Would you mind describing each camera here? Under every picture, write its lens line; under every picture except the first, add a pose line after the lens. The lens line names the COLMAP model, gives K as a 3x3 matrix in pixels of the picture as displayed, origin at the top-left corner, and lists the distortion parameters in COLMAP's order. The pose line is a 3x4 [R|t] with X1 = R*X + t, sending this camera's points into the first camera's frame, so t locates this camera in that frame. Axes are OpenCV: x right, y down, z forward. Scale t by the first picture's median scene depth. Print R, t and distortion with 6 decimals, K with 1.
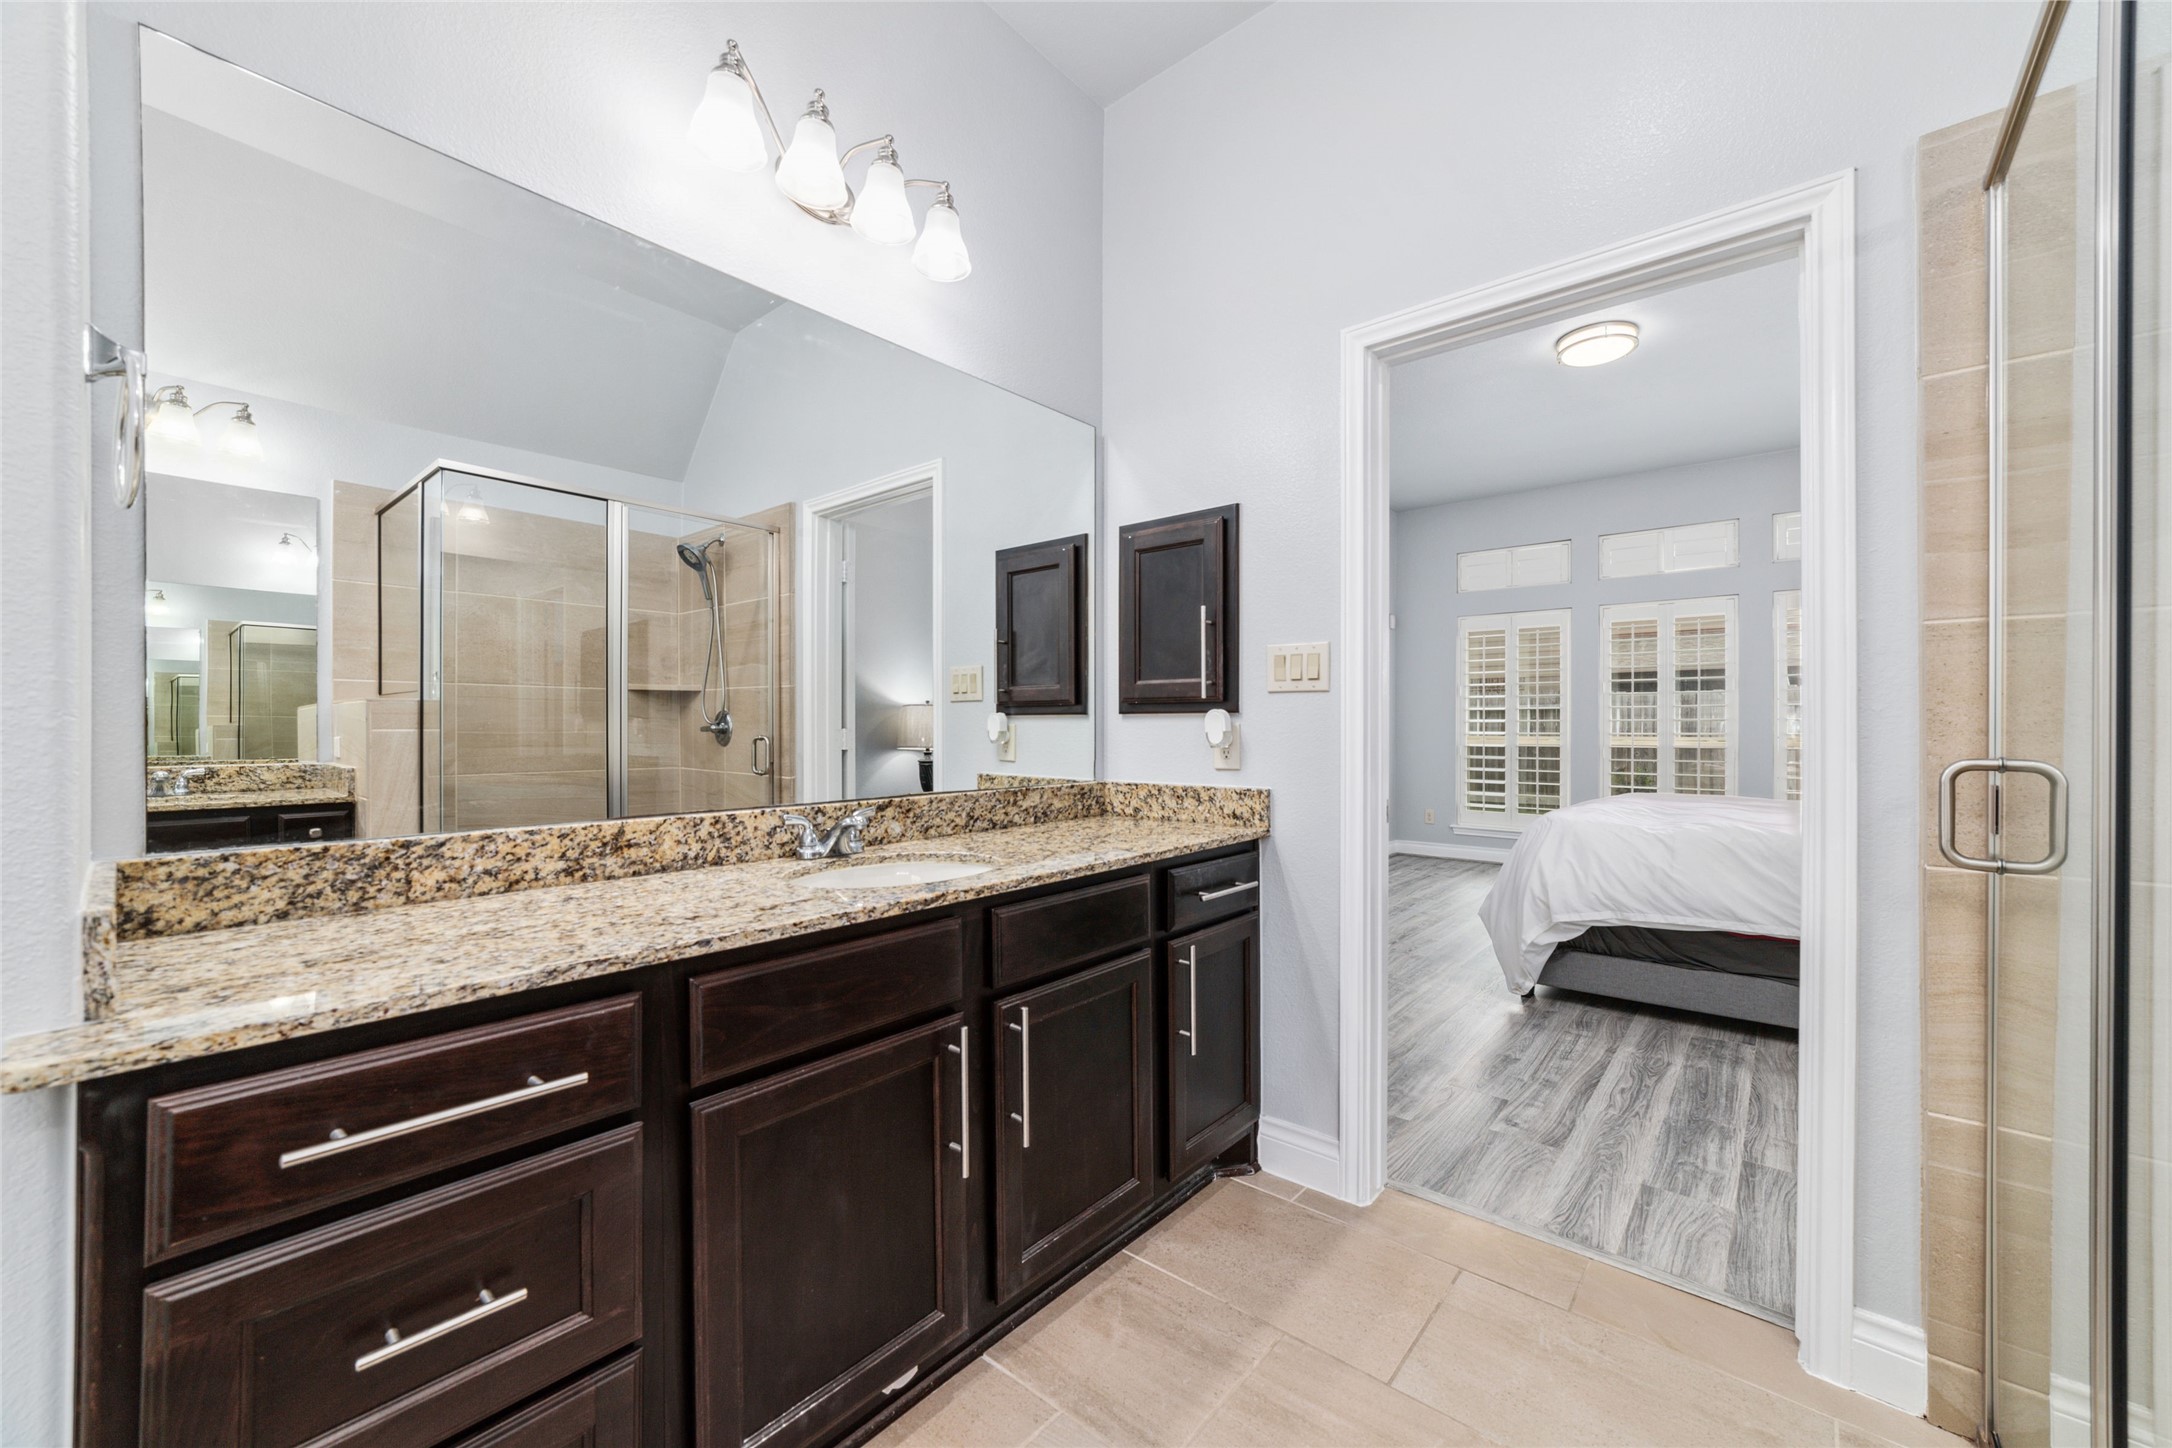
lens RADIAL K [[837.5, 0, 1082.0], [0, 837.5, 726.6], [0, 0, 1]] dist [-0.017331, 0.002108]
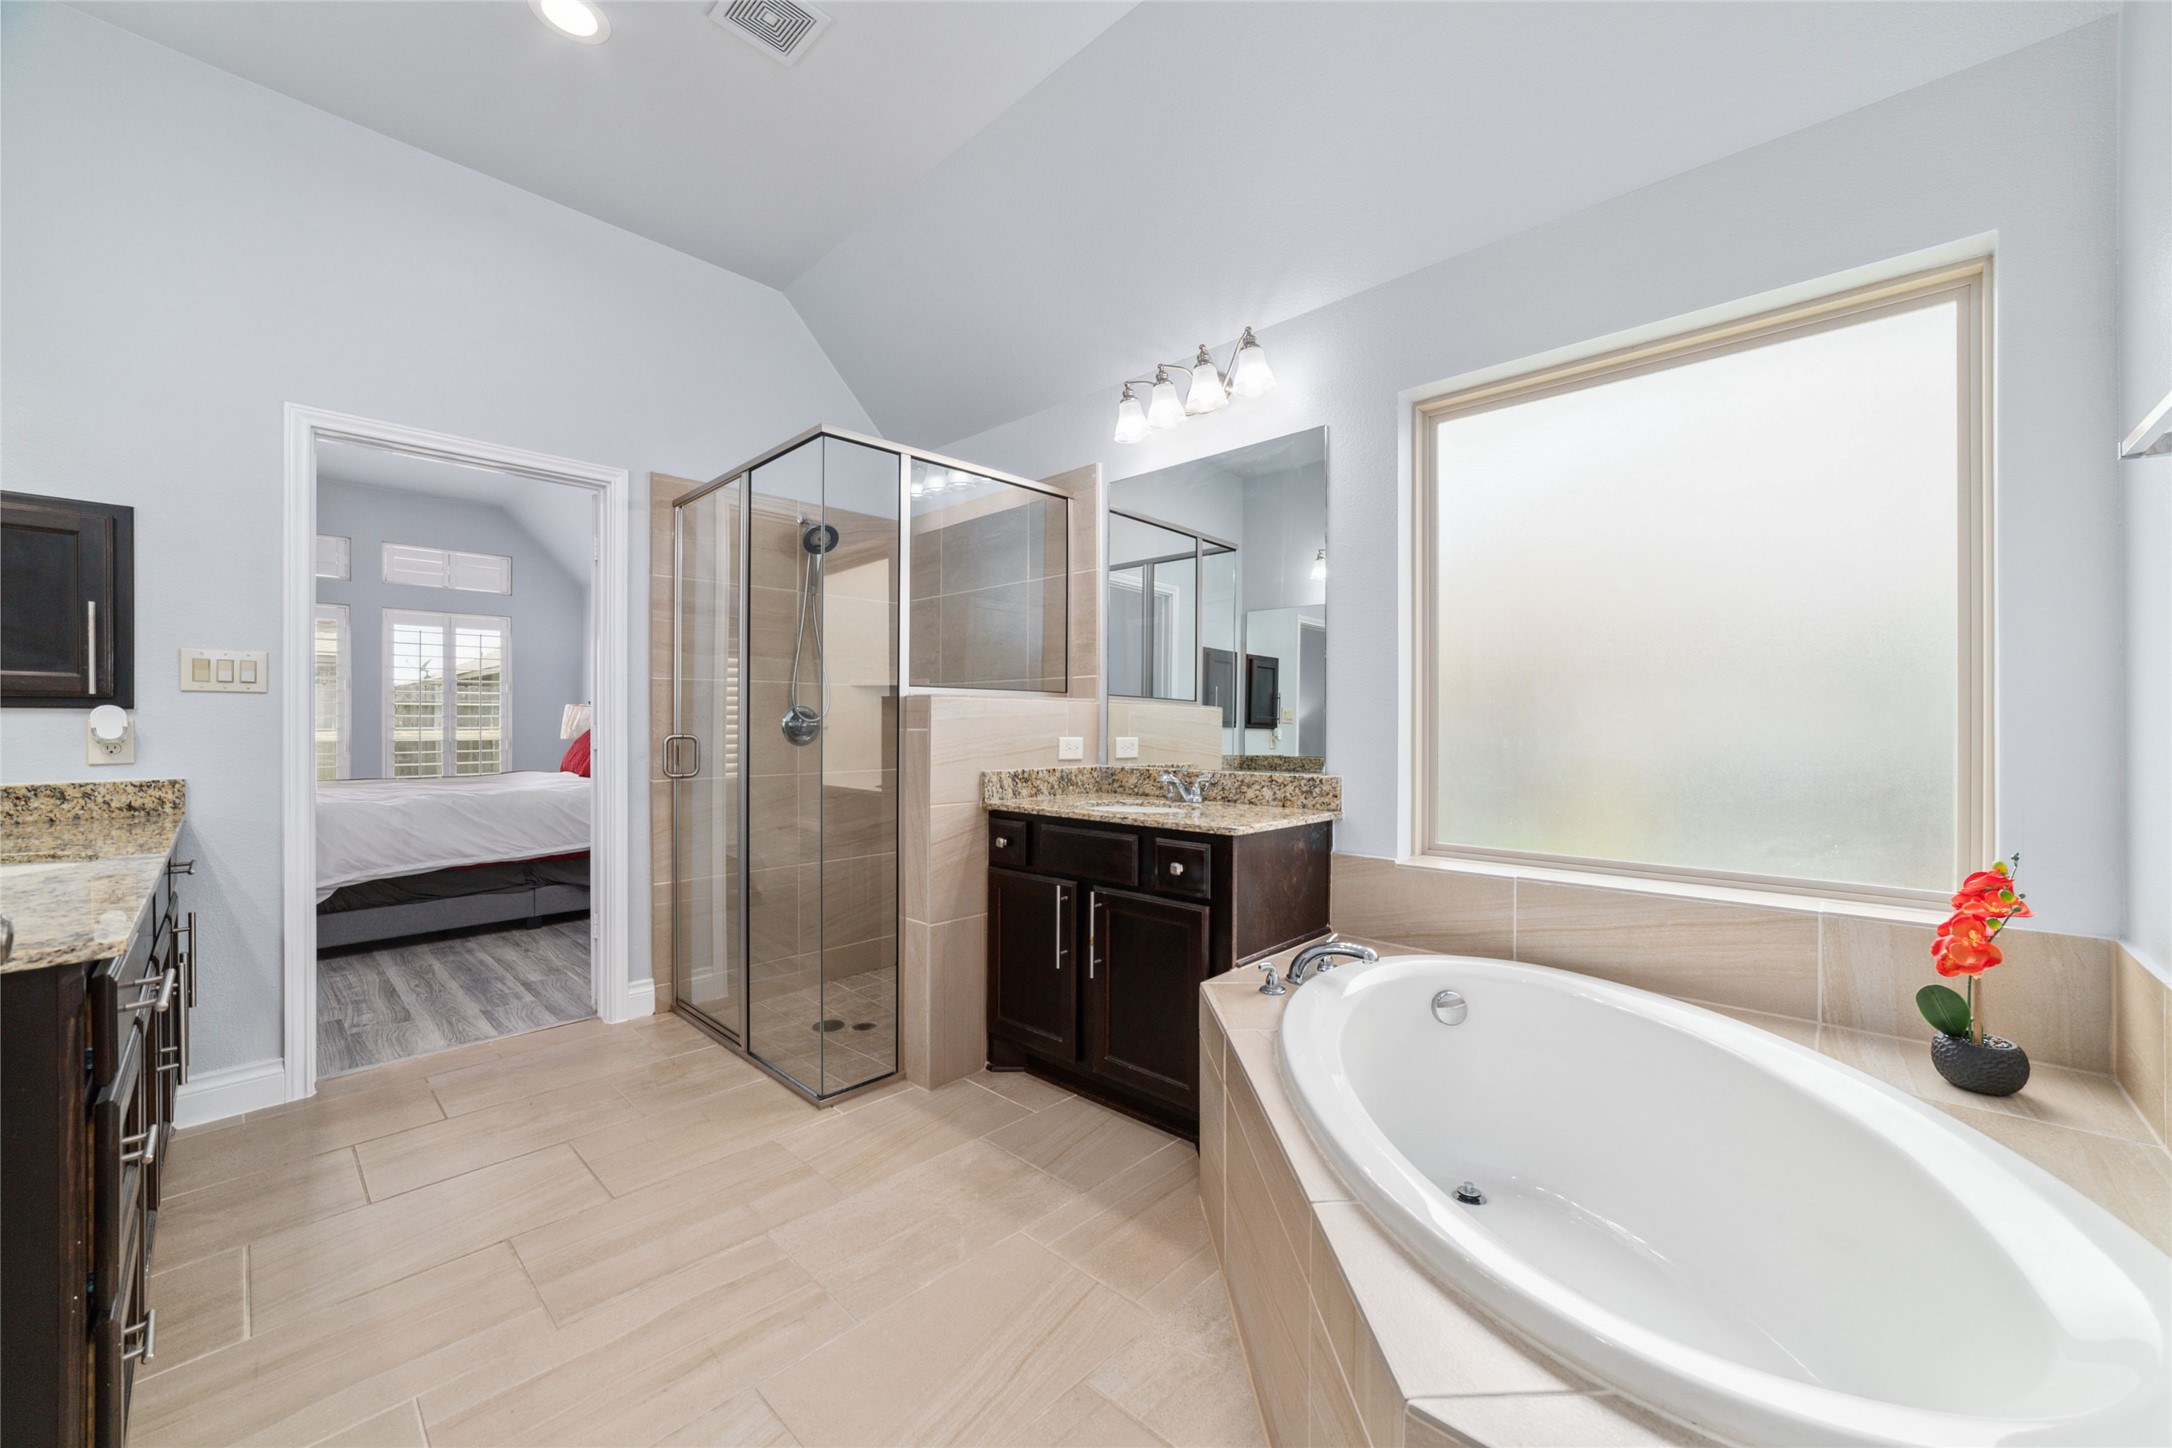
lens RADIAL K [[837.5, 0, 1107.7], [0, 837.5, 713.2], [0, 0, 1]] dist [-0.017331, 0.002108]
pose [[0.070871, 0.007518, 0.997457, -1.110611], [-0.001324, 0.999971, -0.007443, -0.007448], [-0.997485, -0.000793, 0.070879, -0.416812]]
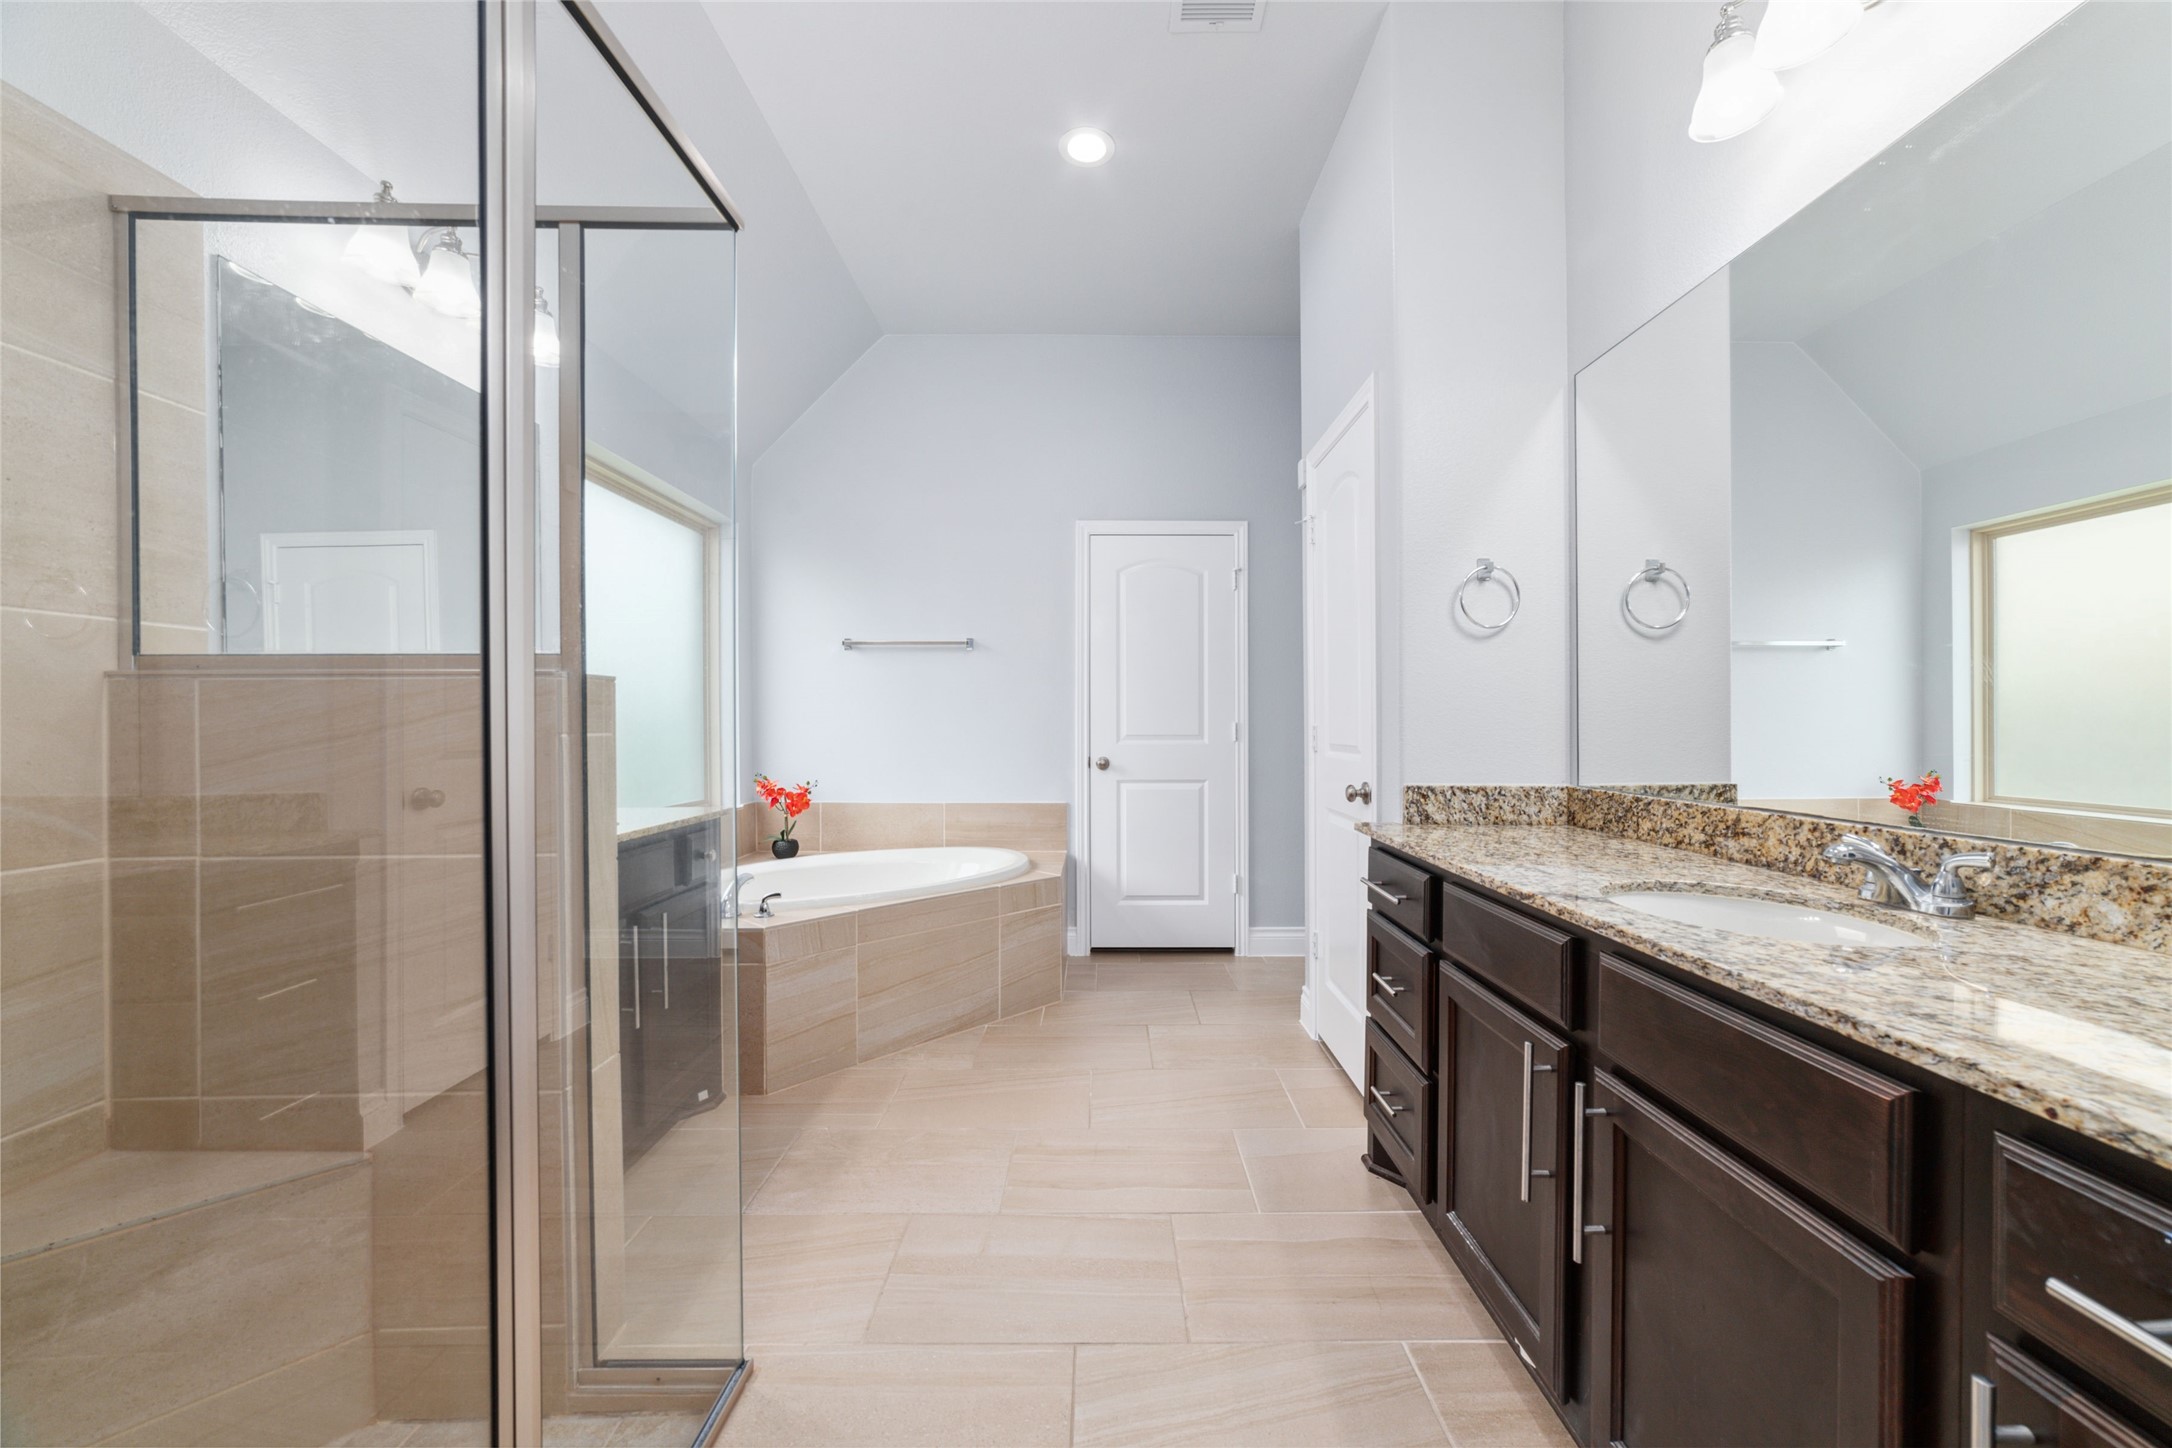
lens RADIAL K [[918.1, 0, 1096.9], [0, 918.1, 728.4], [0, 0, 1]] dist [0.003479, 0.000126]
pose [[-0.764936, 0.007342, -0.644065, 0.755277], [0.003785, 0.999969, 0.006904, -0.000719], [0.644096, 0.002843, -0.764940, 1.244867]]
